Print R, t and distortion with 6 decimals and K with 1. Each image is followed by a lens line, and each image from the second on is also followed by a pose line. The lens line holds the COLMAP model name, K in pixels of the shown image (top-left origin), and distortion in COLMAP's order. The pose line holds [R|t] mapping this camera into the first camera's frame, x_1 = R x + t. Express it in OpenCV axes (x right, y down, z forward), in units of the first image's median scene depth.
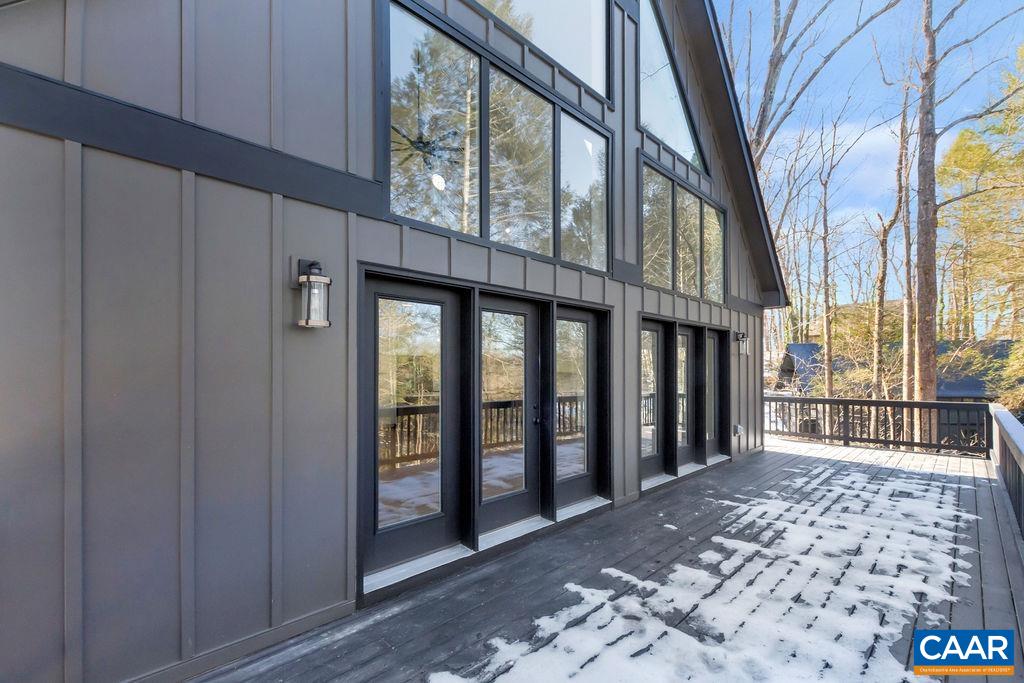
lens RADIAL K [[450.8, 0, 510.2], [0, 450.8, 366.0], [0, 0, 1]] dist [0.000775, 0.000042]
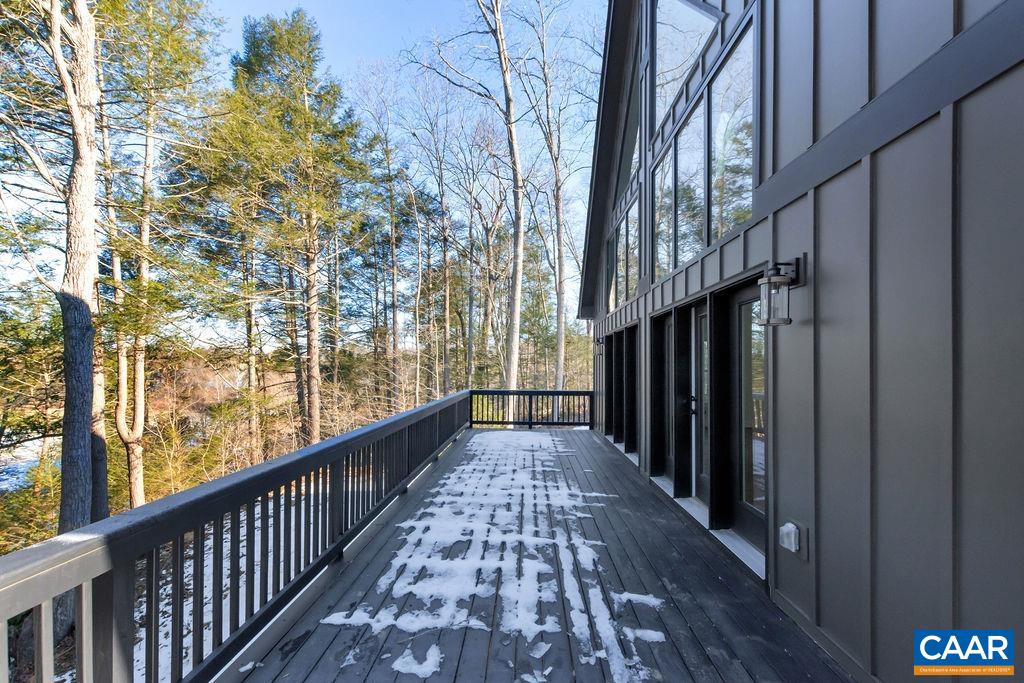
lens RADIAL K [[450.8, 0, 510.2], [0, 450.8, 366.0], [0, 0, 1]] dist [0.000775, 0.000042]
pose [[-0.728959, -0.005267, -0.684537, 1.334970], [-0.000346, 0.999973, -0.007325, 0.016413], [0.684557, -0.005103, -0.728941, 1.623816]]
